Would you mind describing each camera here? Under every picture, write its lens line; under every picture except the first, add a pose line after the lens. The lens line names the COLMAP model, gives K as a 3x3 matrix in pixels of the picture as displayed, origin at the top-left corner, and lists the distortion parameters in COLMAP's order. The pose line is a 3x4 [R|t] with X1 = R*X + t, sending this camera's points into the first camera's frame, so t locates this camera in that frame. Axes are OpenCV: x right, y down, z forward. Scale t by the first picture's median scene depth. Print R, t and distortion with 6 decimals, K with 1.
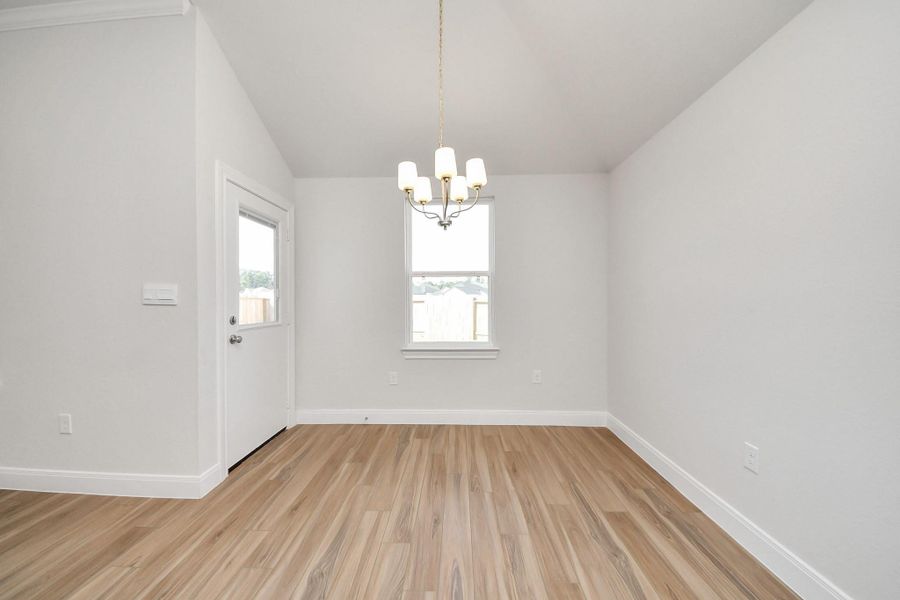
lens RADIAL K [[326.9, 0, 470.2], [0, 326.9, 304.7], [0, 0, 1]] dist [0.017415, -0.017624]
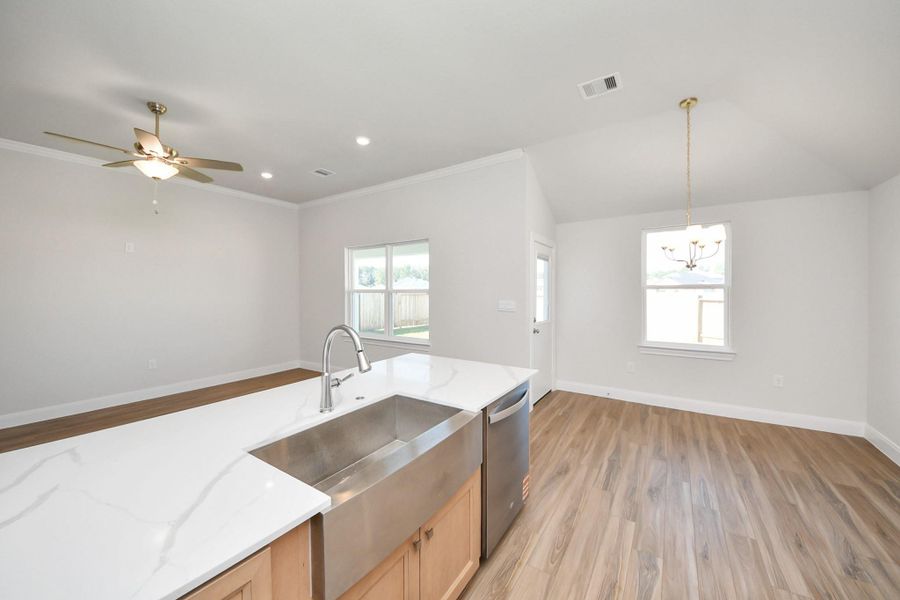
lens RADIAL K [[325.4, 0, 463.7], [0, 325.4, 295.5], [0, 0, 1]] dist [0.022407, -0.009796]
pose [[0.821977, 0.008517, -0.569457, -0.059392], [-0.010177, 0.999948, 0.000267, -0.091697], [0.569430, 0.005576, 0.822021, -0.732632]]
